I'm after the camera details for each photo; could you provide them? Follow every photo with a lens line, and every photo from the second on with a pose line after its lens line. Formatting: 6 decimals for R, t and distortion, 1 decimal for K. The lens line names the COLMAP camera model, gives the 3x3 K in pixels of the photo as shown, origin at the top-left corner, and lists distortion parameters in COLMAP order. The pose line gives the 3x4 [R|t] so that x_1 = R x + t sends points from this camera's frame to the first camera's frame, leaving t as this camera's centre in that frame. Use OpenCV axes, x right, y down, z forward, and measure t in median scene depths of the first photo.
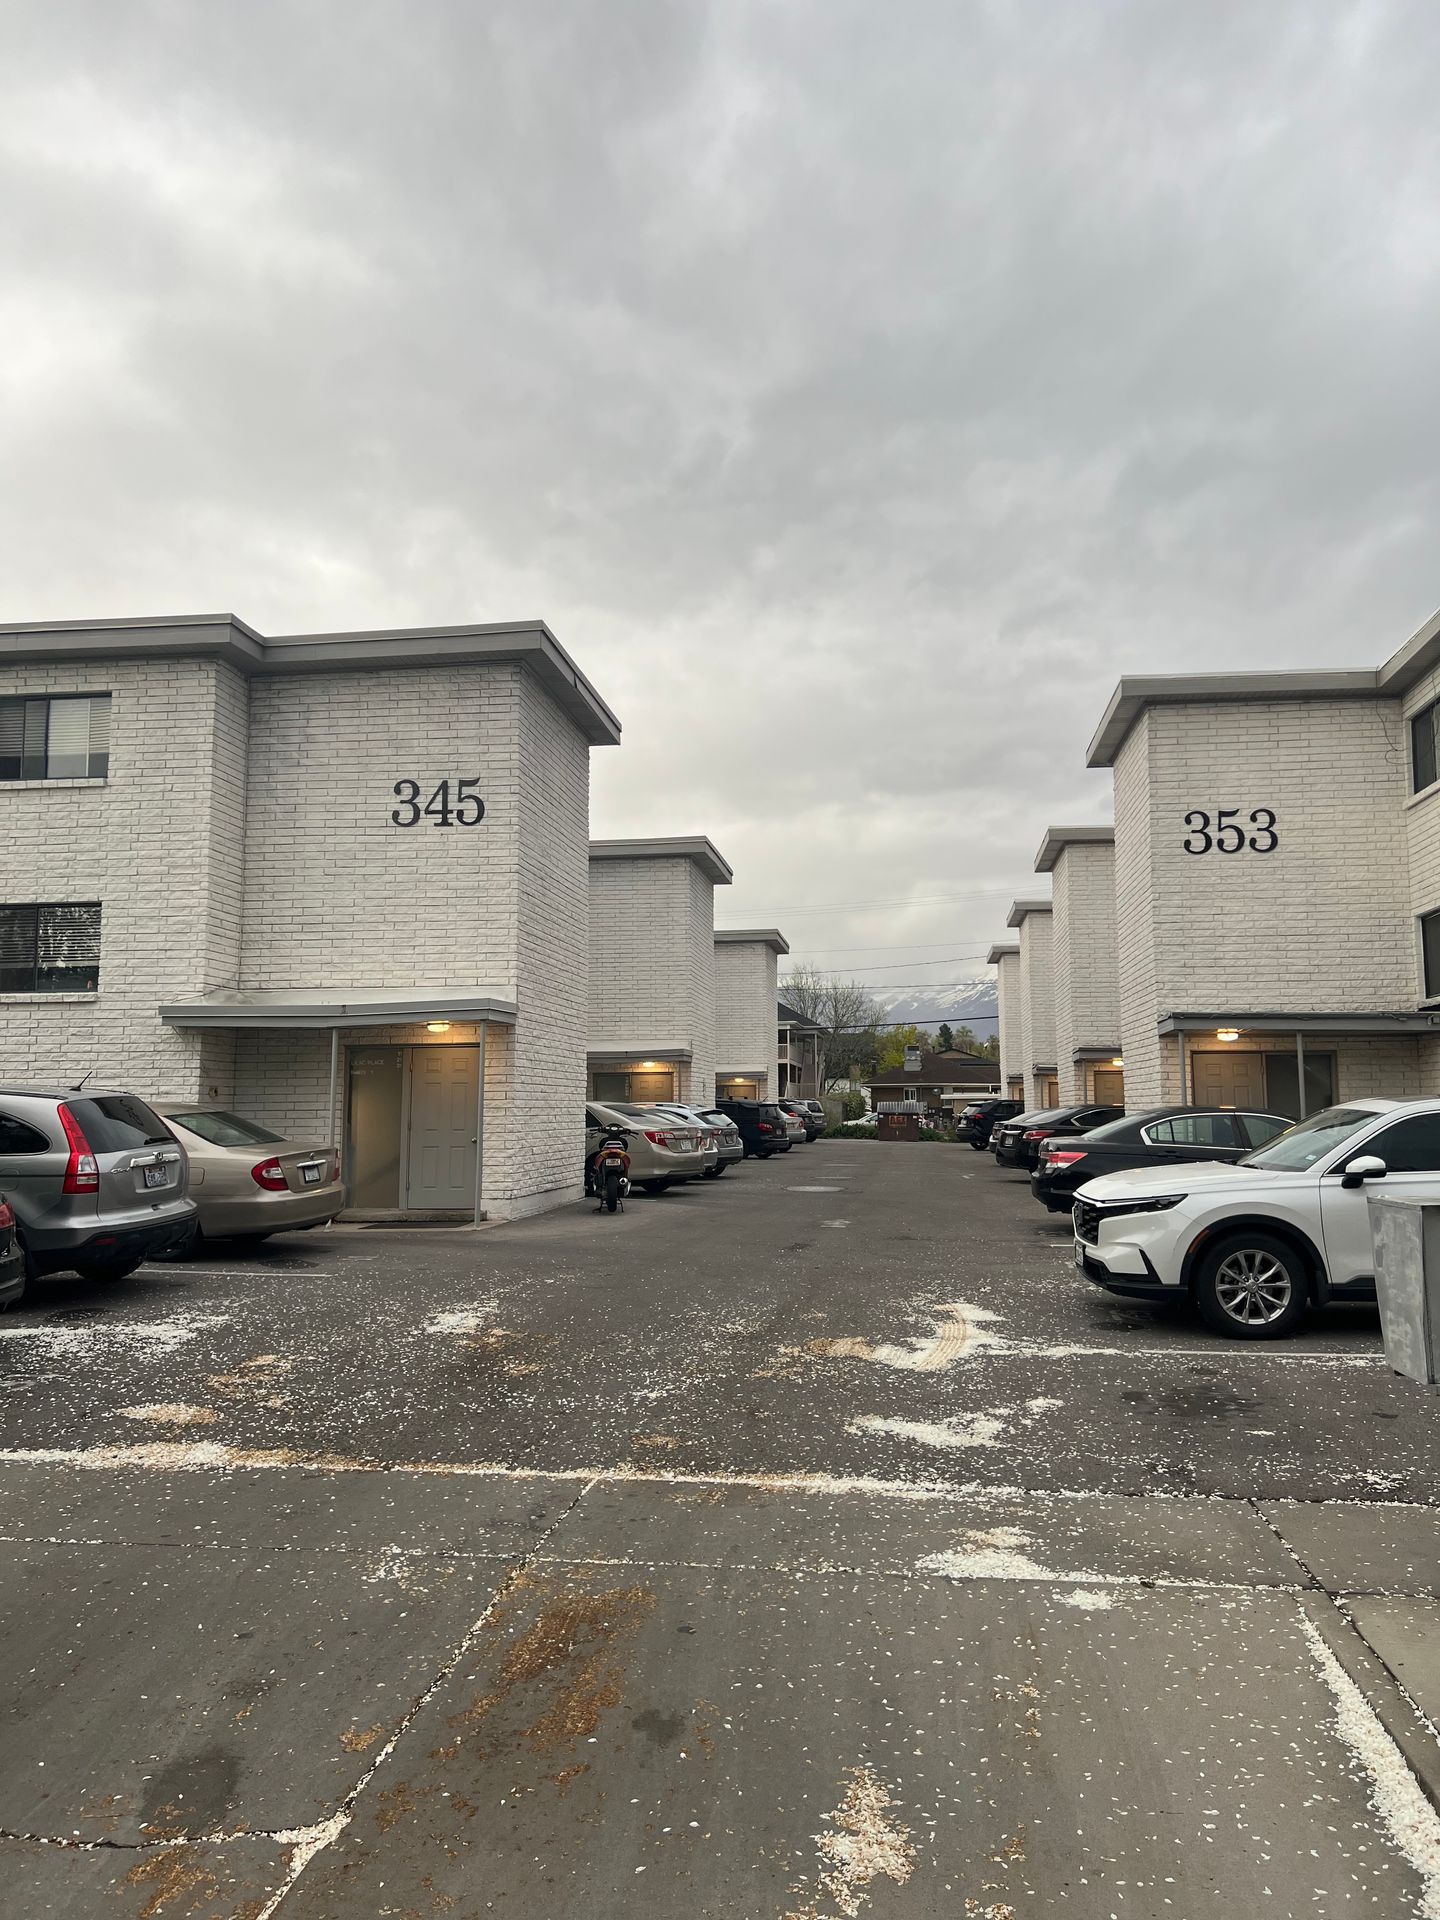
lens RADIAL K [[1431.6, 0, 724.3], [0, 1431.6, 945.5], [0, 0, 1]] dist [0.057560, -0.067196]
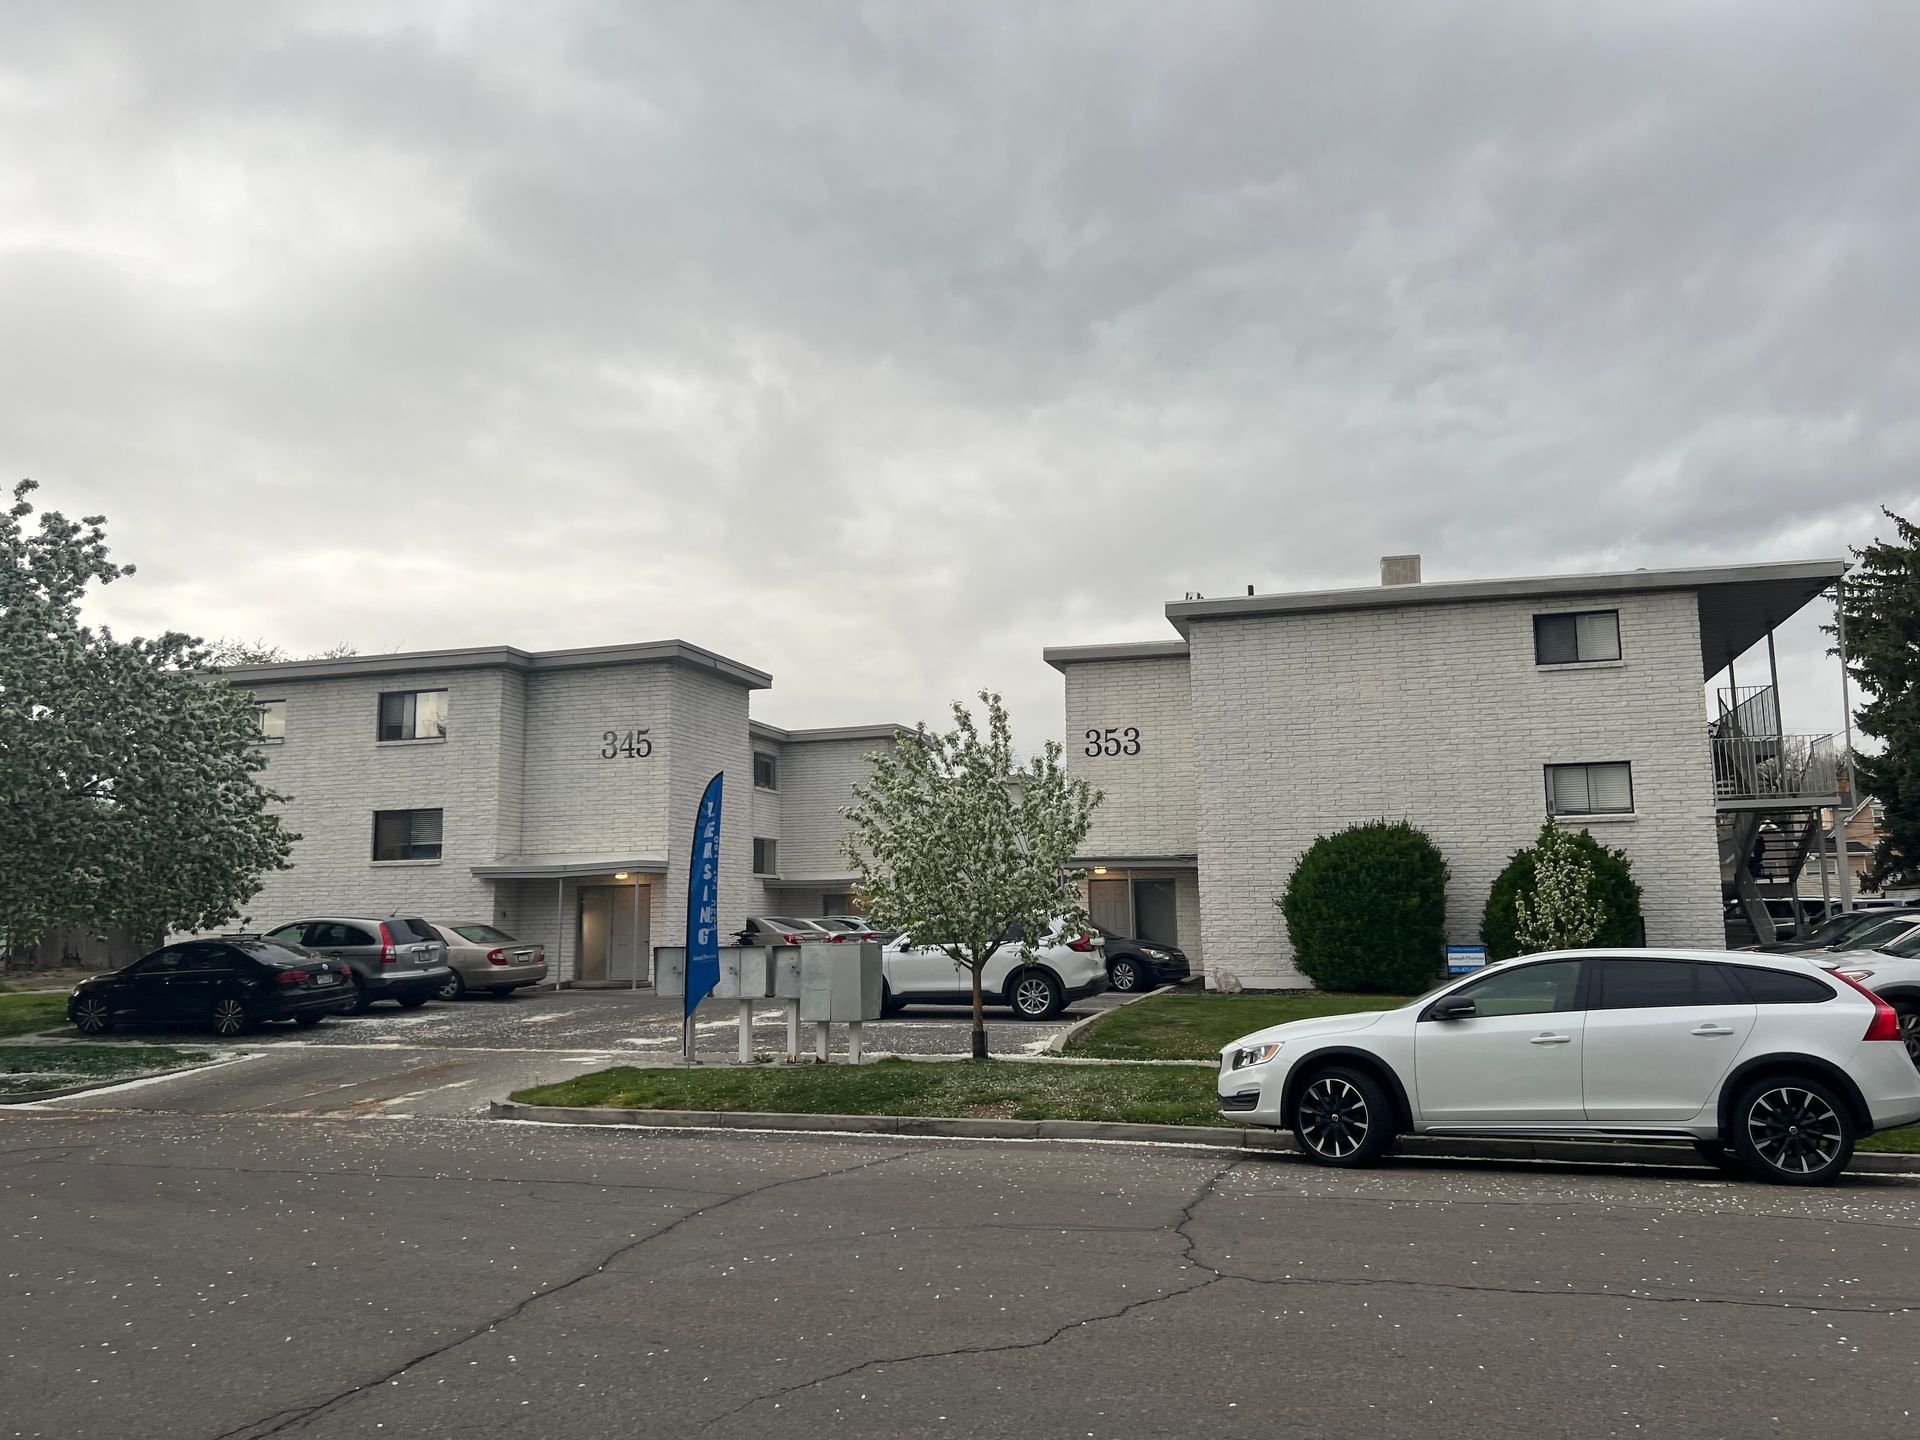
lens RADIAL K [[1431.6, 0, 977.4], [0, 1431.6, 721.9], [0, 0, 1]] dist [0.057560, -0.067196]
pose [[0.987578, -0.031915, -0.153857, 0.485766], [0.028466, 0.999293, -0.024570, -0.072202], [0.154532, 0.019885, 0.987788, -0.644169]]
